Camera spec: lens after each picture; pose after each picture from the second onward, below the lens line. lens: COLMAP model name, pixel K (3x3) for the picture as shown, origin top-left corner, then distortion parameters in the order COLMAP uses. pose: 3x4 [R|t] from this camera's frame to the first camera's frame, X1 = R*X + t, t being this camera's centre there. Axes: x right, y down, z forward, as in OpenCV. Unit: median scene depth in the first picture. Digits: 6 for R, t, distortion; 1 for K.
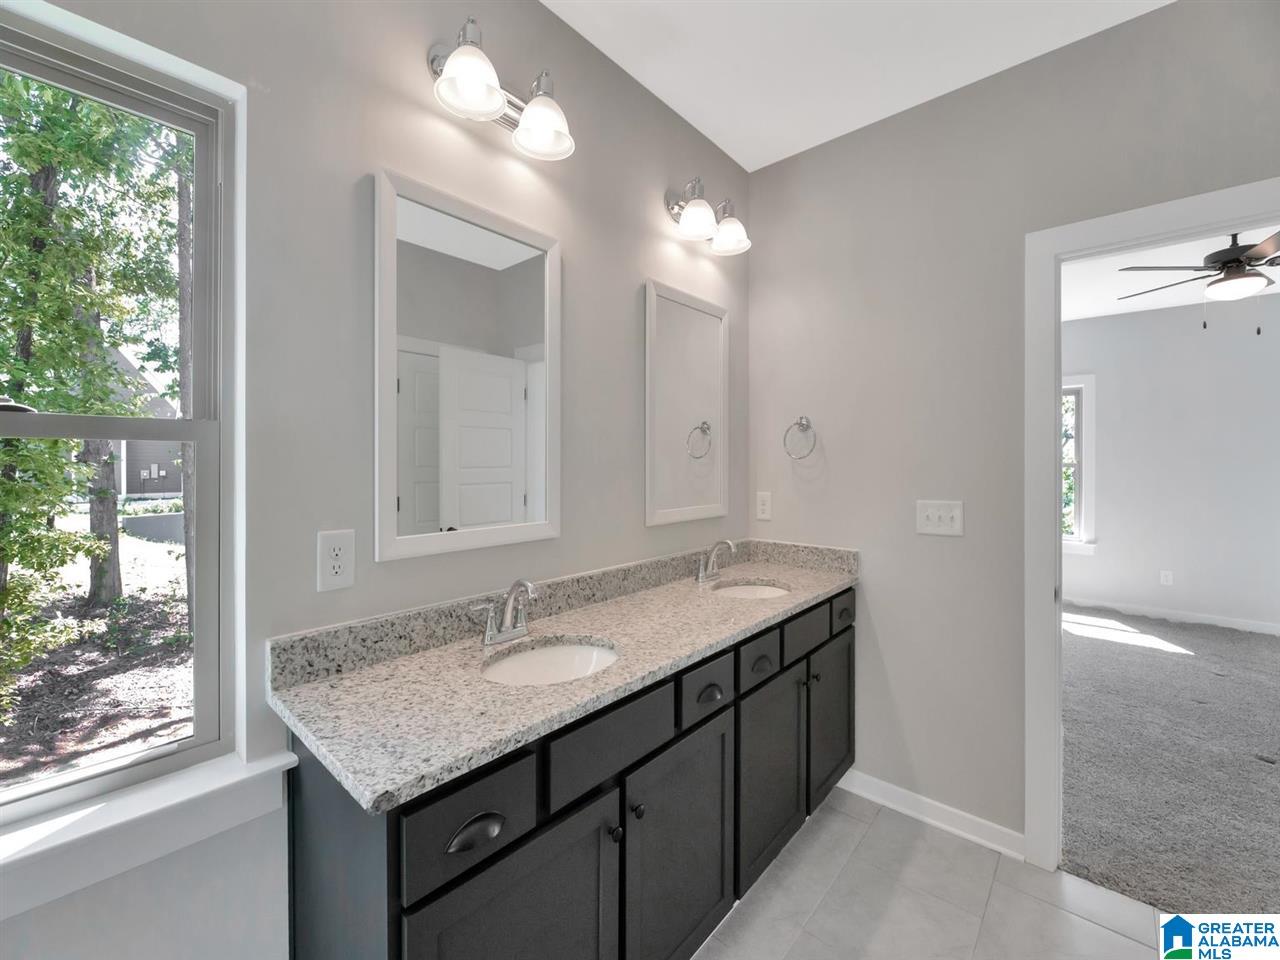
lens RADIAL K [[514.2, 0, 640.0], [0, 514.2, 480.0], [0, 0, 1]] dist [-0.001412, -0.000096]
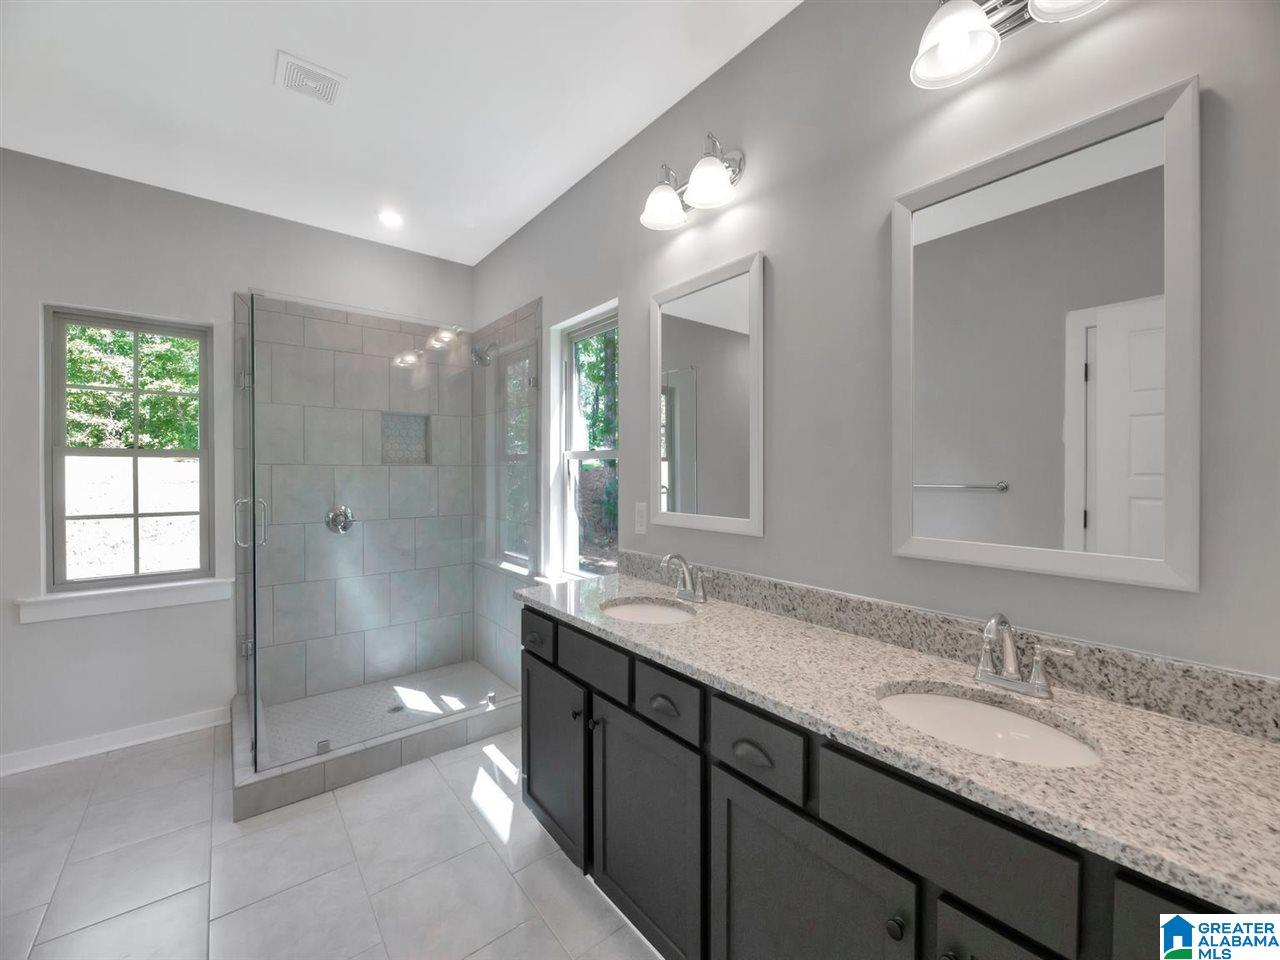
lens RADIAL K [[517.2, 0, 649.8], [0, 517.2, 489.8], [0, 0, 1]] dist [-0.002731, -0.000304]
pose [[-0.137191, 0.039132, -0.989771, 0.975282], [-0.033031, 0.998483, 0.044054, -0.023981], [0.989994, 0.038737, -0.135691, 0.987862]]
